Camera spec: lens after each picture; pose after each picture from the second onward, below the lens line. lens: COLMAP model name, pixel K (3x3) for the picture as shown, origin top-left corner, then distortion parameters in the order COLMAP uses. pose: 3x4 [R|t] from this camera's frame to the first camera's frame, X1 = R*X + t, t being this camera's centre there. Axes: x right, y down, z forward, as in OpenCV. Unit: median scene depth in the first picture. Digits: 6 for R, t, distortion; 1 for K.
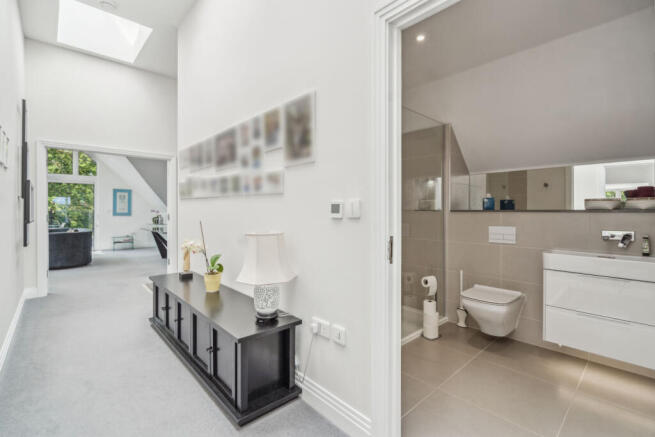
lens RADIAL K [[300.1, 0, 325.4], [0, 300.1, 213.2], [0, 0, 1]] dist [-0.000464, 0.000075]
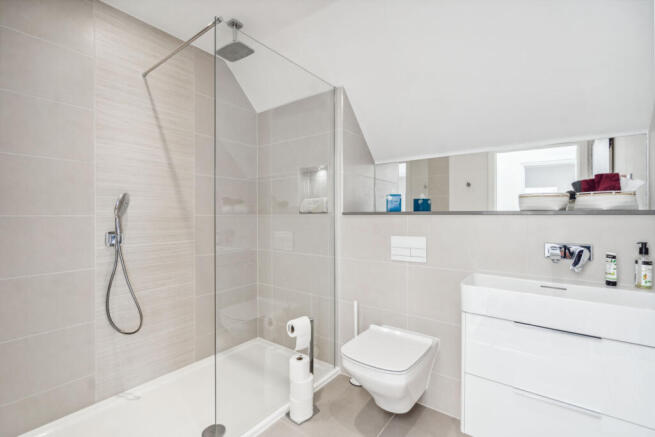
lens RADIAL K [[295.2, 0, 327.5], [0, 295.2, 218.5], [0, 0, 1]] dist [0.000241, -0.000021]
pose [[0.982833, -0.005097, 0.184426, 0.291439], [0.003751, 0.999964, 0.007645, -0.001611], [-0.184458, -0.006822, 0.982817, 0.386960]]
